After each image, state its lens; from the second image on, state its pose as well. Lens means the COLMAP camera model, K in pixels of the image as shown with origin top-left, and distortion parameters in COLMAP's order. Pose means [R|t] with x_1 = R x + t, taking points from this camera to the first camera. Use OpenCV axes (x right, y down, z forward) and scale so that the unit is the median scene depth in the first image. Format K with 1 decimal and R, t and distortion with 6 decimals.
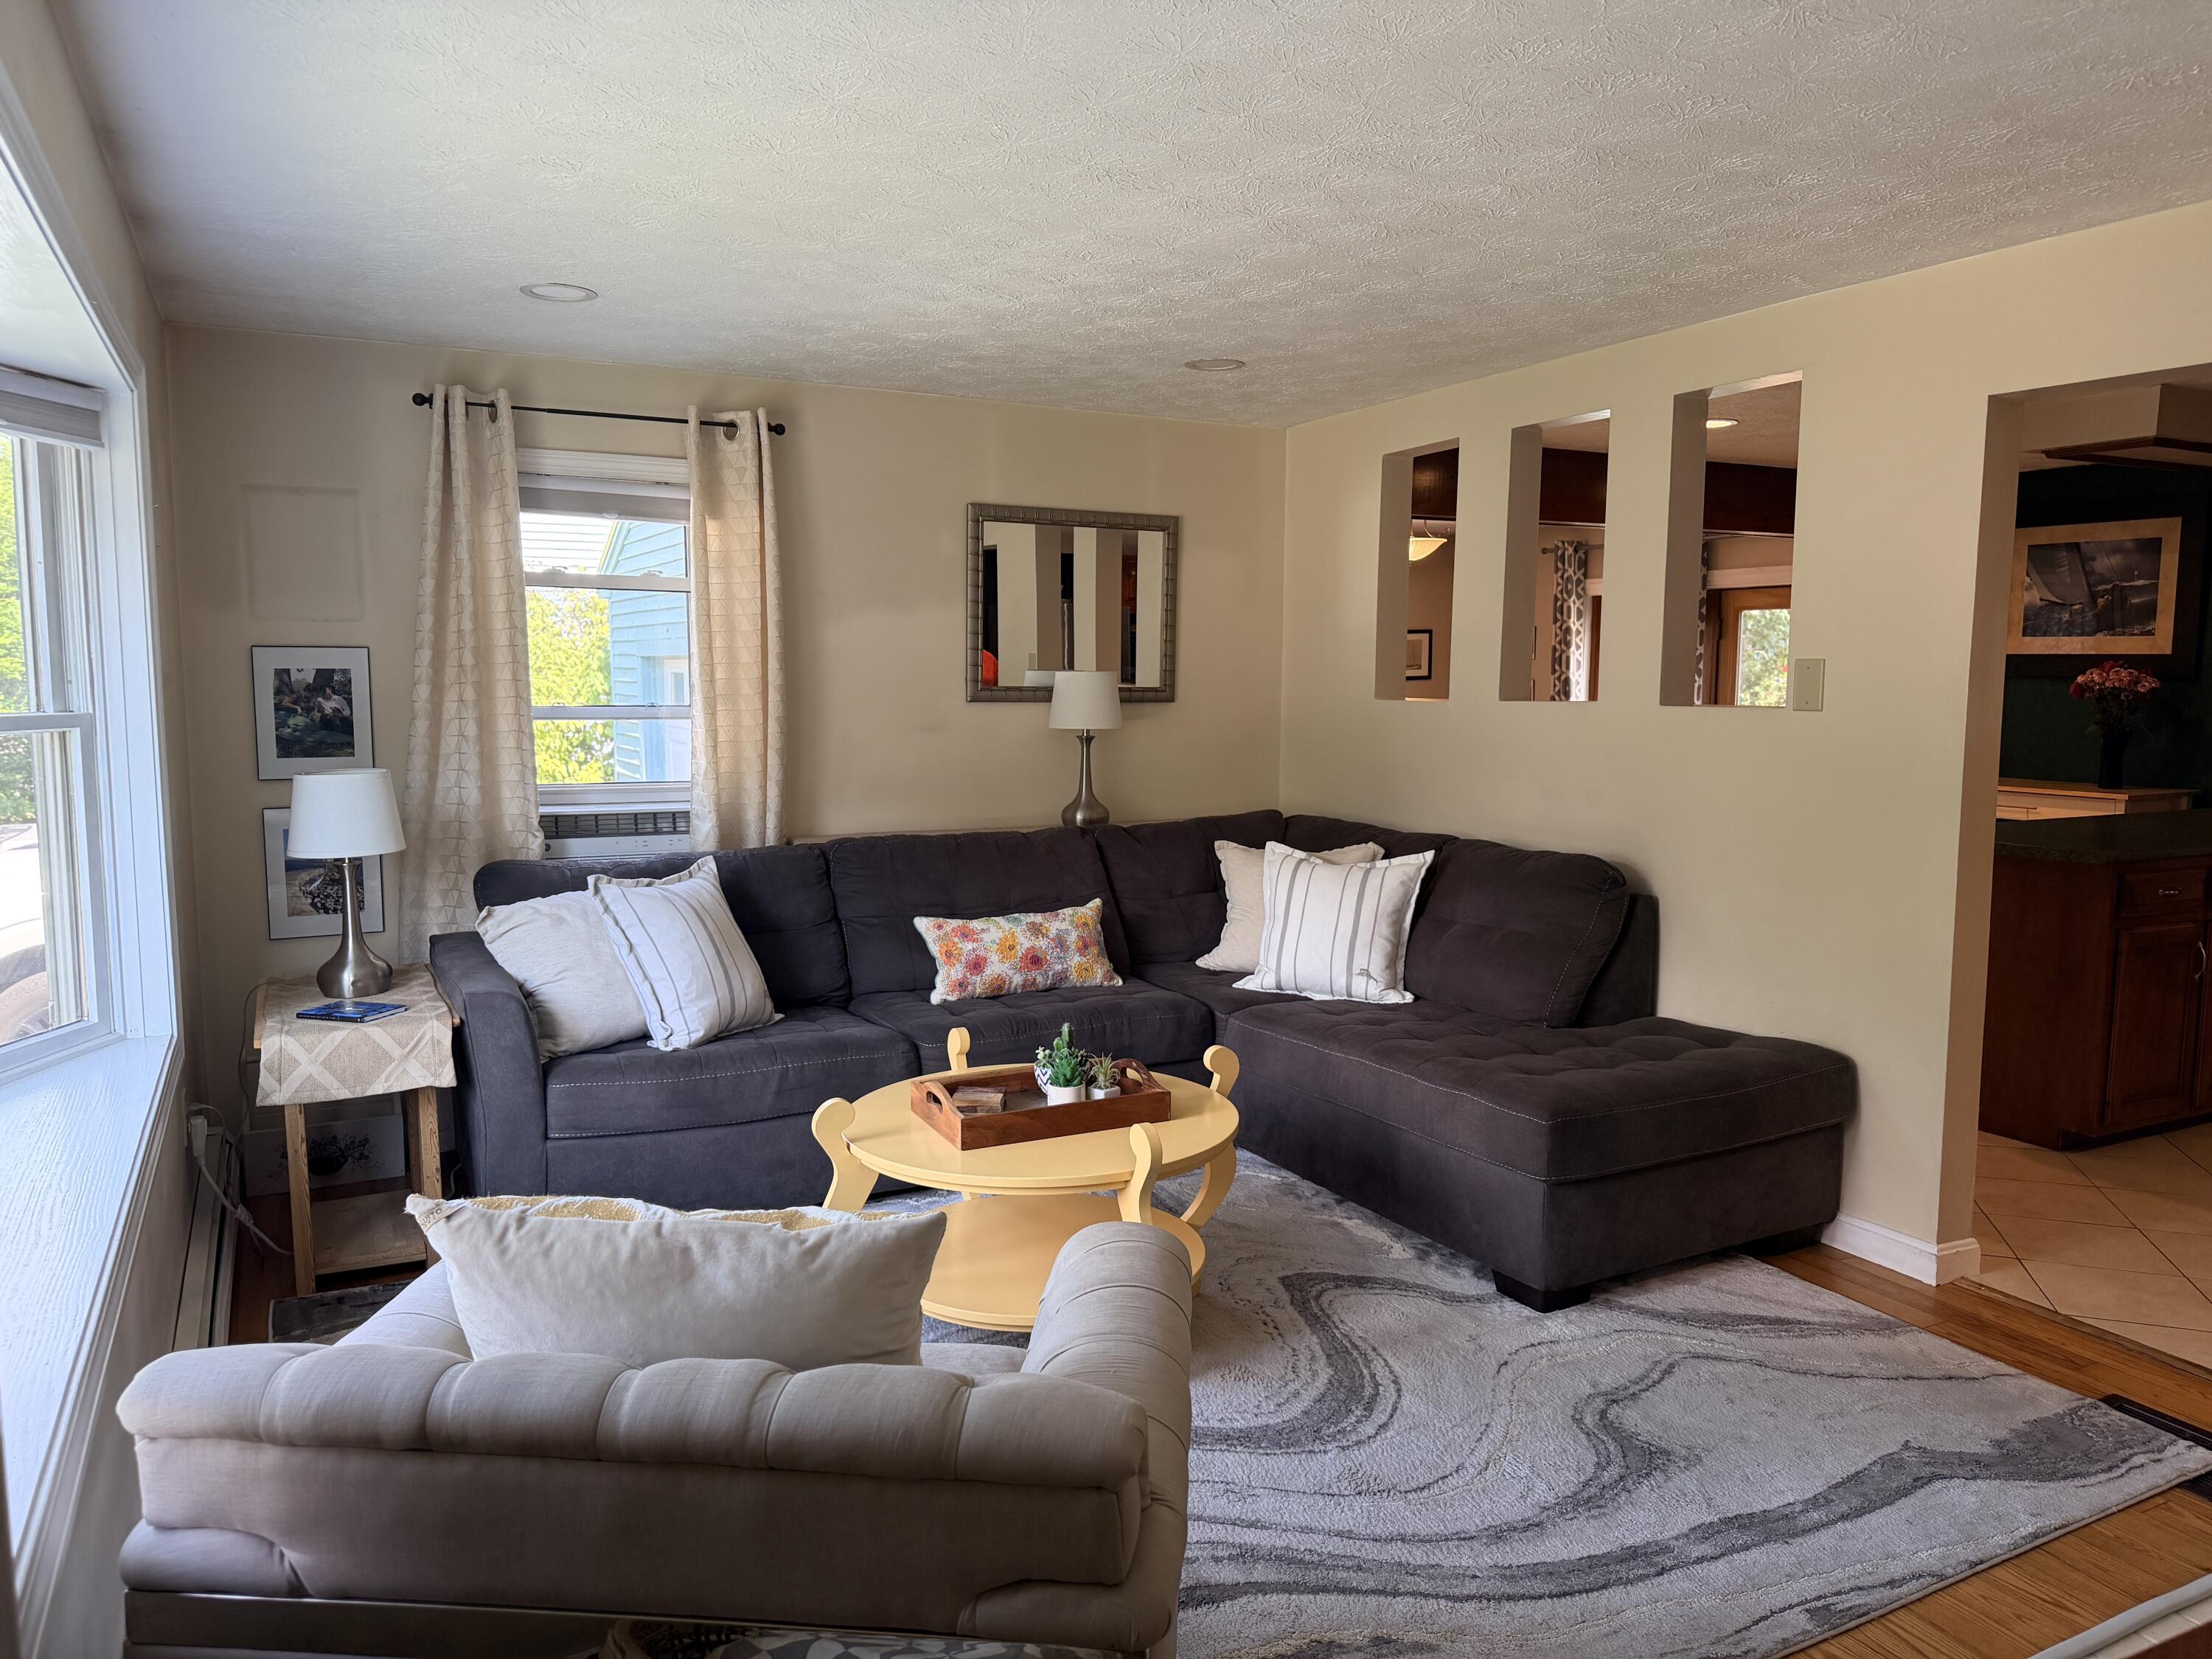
lens RADIAL K [[1554.3, 0, 1109.9], [0, 1554.3, 834.2], [0, 0, 1]] dist [0.092776, -0.107853]
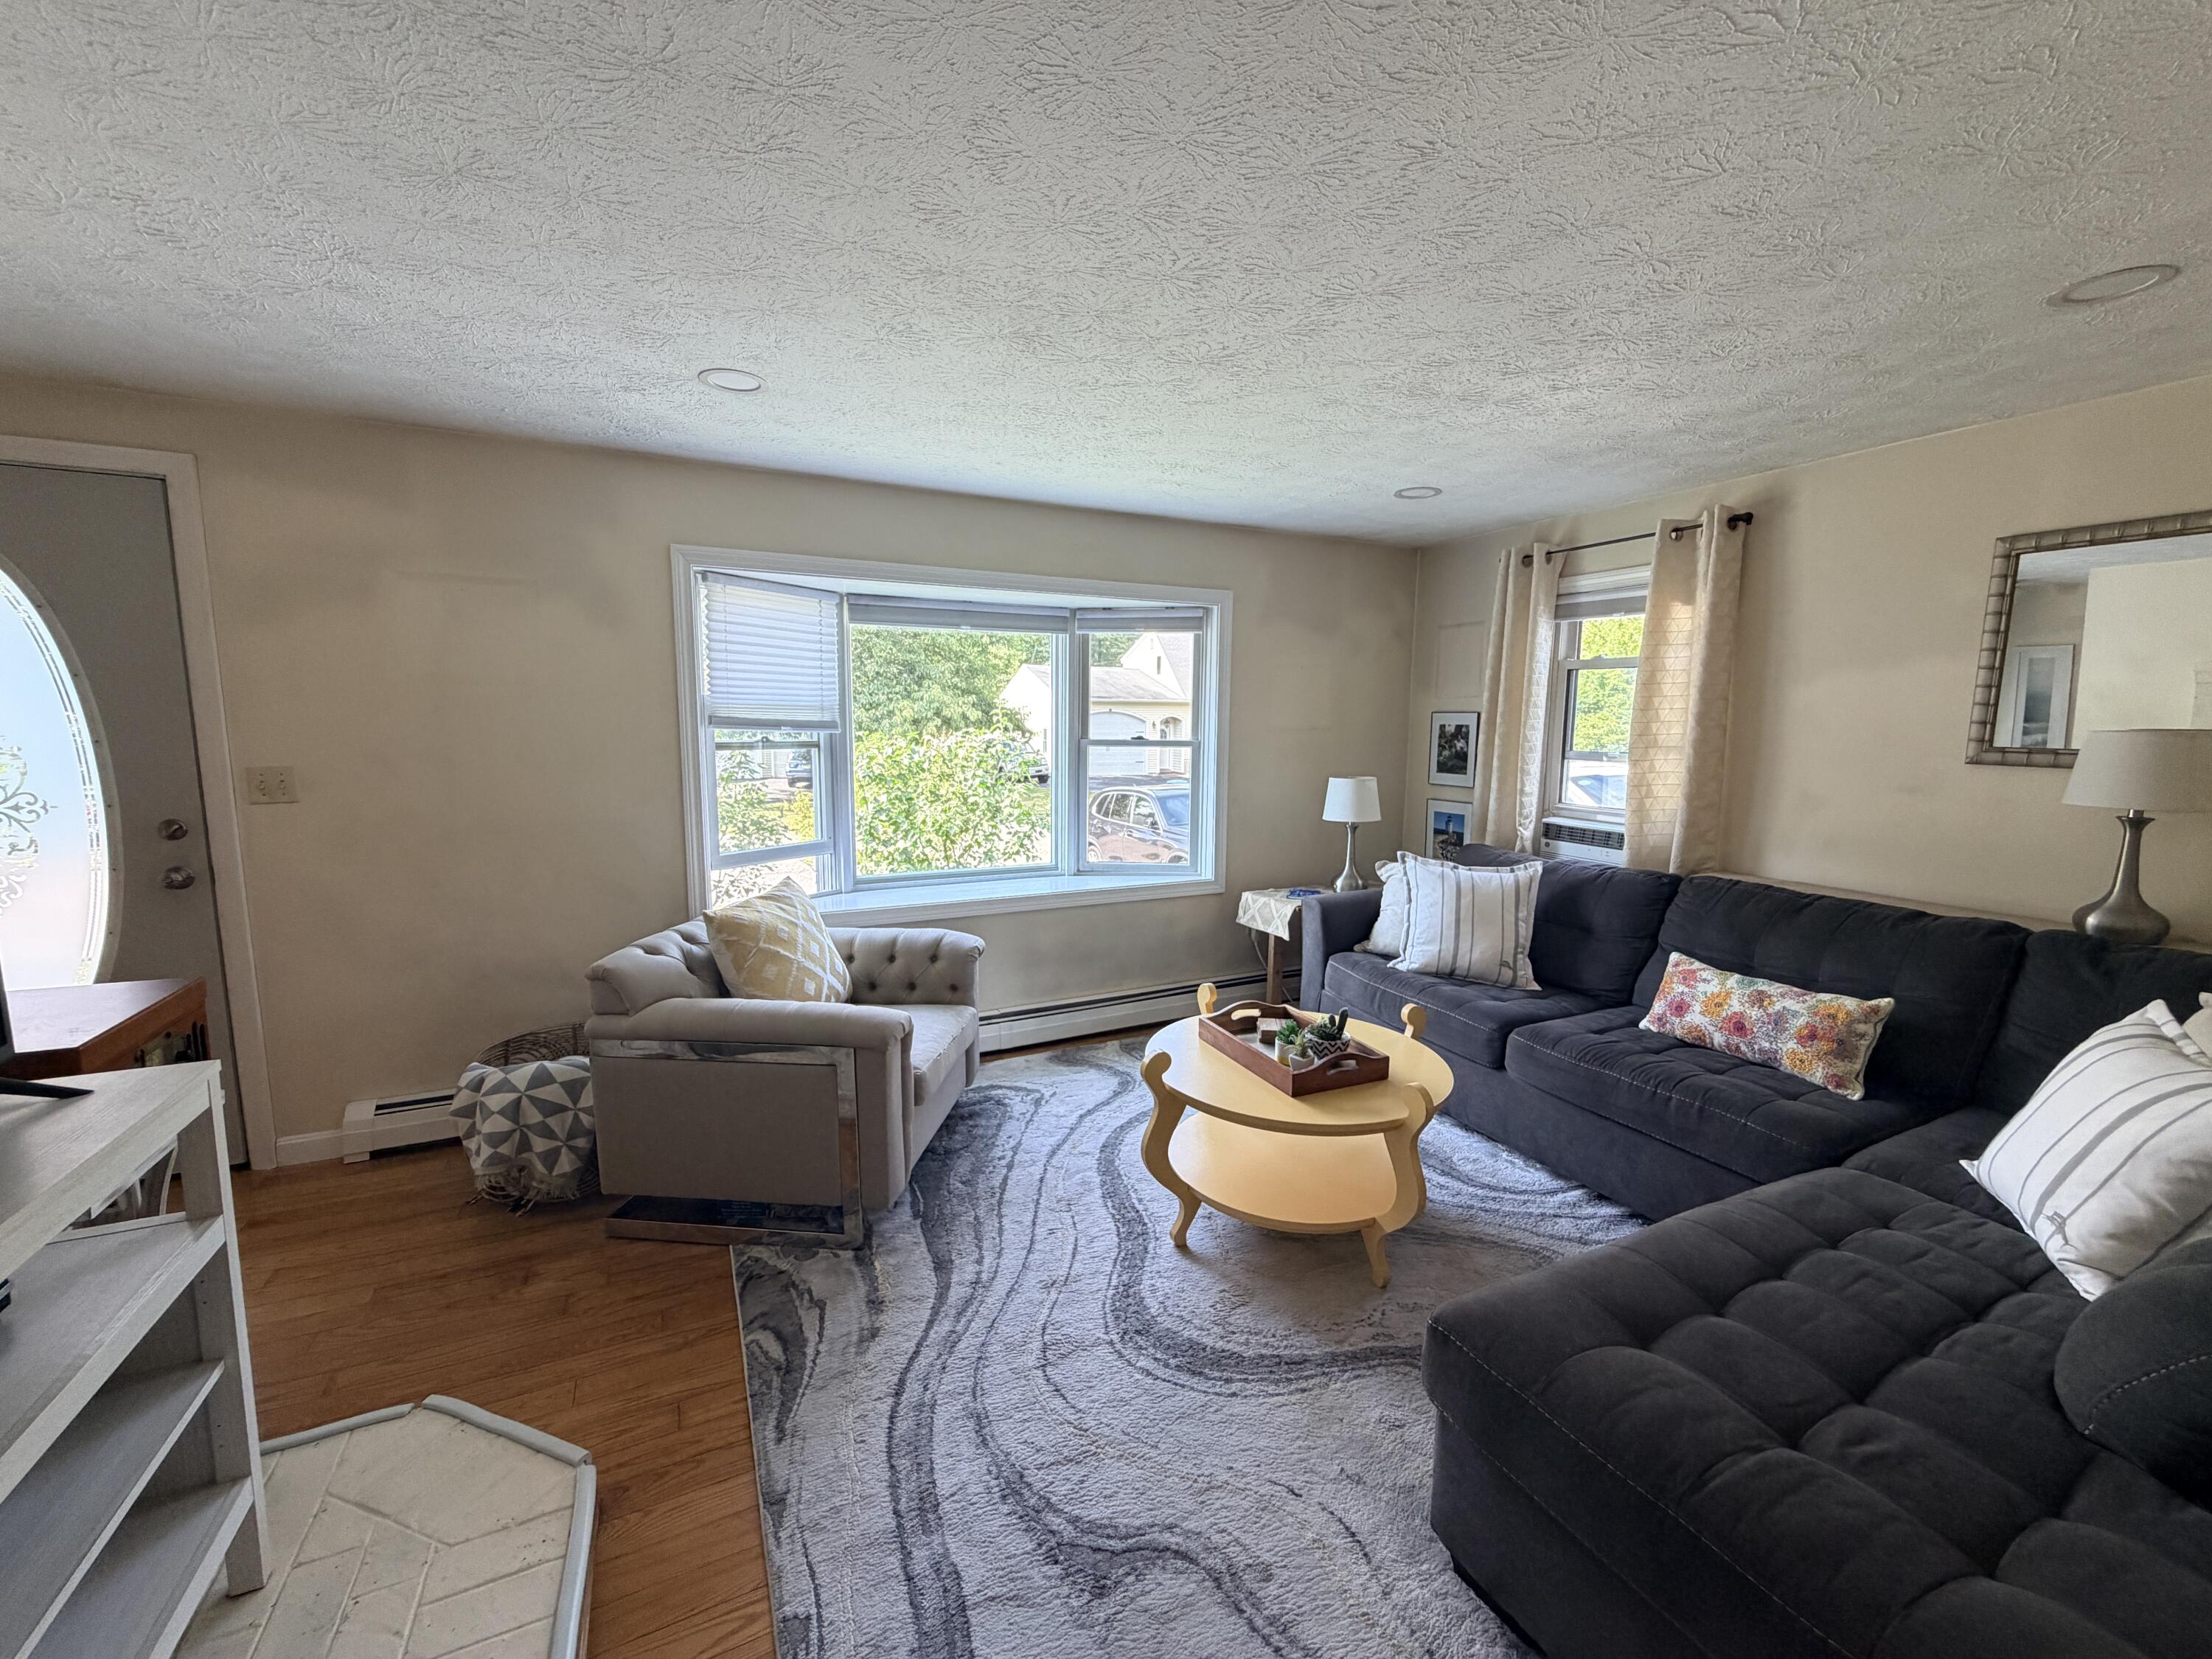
lens RADIAL K [[889.1, 0, 1098.1], [0, 889.1, 831.4], [0, 0, 1]] dist [0.006871, 0.000048]
pose [[-0.037567, 0.123655, -0.991614, 0.527910], [-0.115417, 0.985137, 0.127220, -0.066688], [0.992607, 0.119228, -0.022737, 0.631280]]
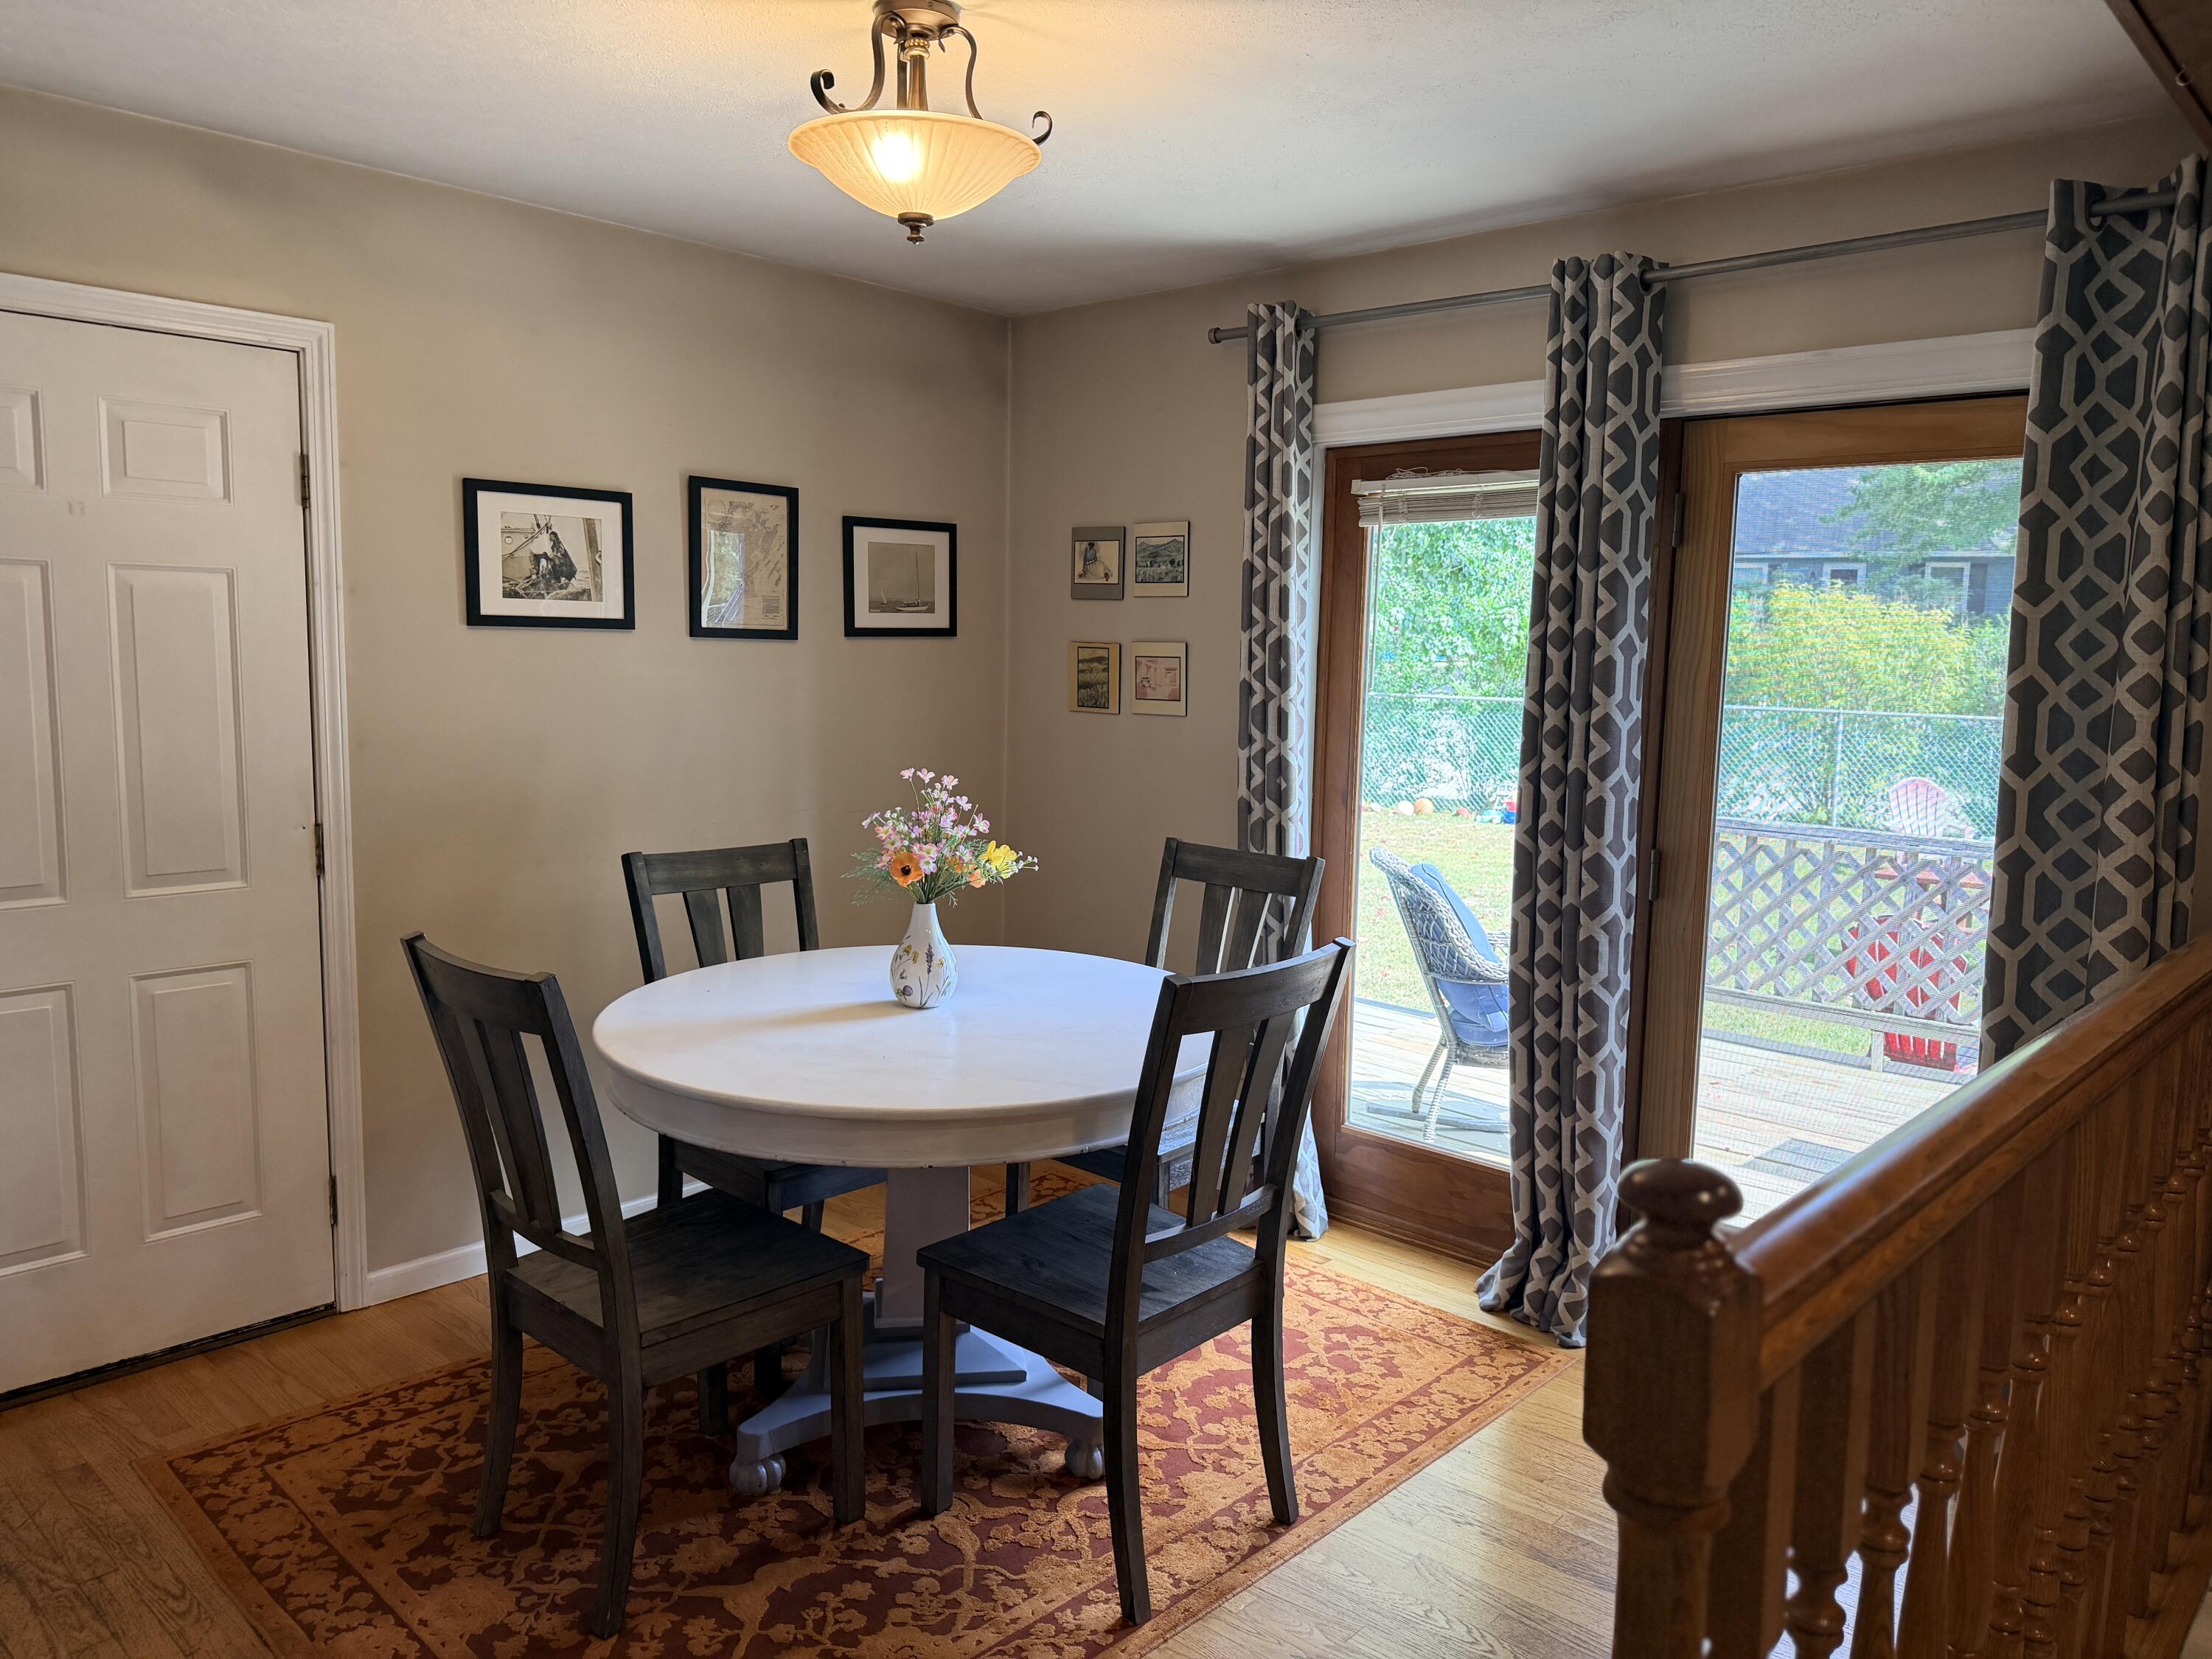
lens RADIAL K [[1565.0, 0, 1115.1], [0, 1565.0, 830.7], [0, 0, 1]] dist [0.024411, -0.022335]
pose [[0.942389, -0.022504, 0.333762, 0.237581], [0.017136, 0.999672, 0.019021, -0.123941], [-0.334080, -0.012206, 0.942466, 1.343134]]
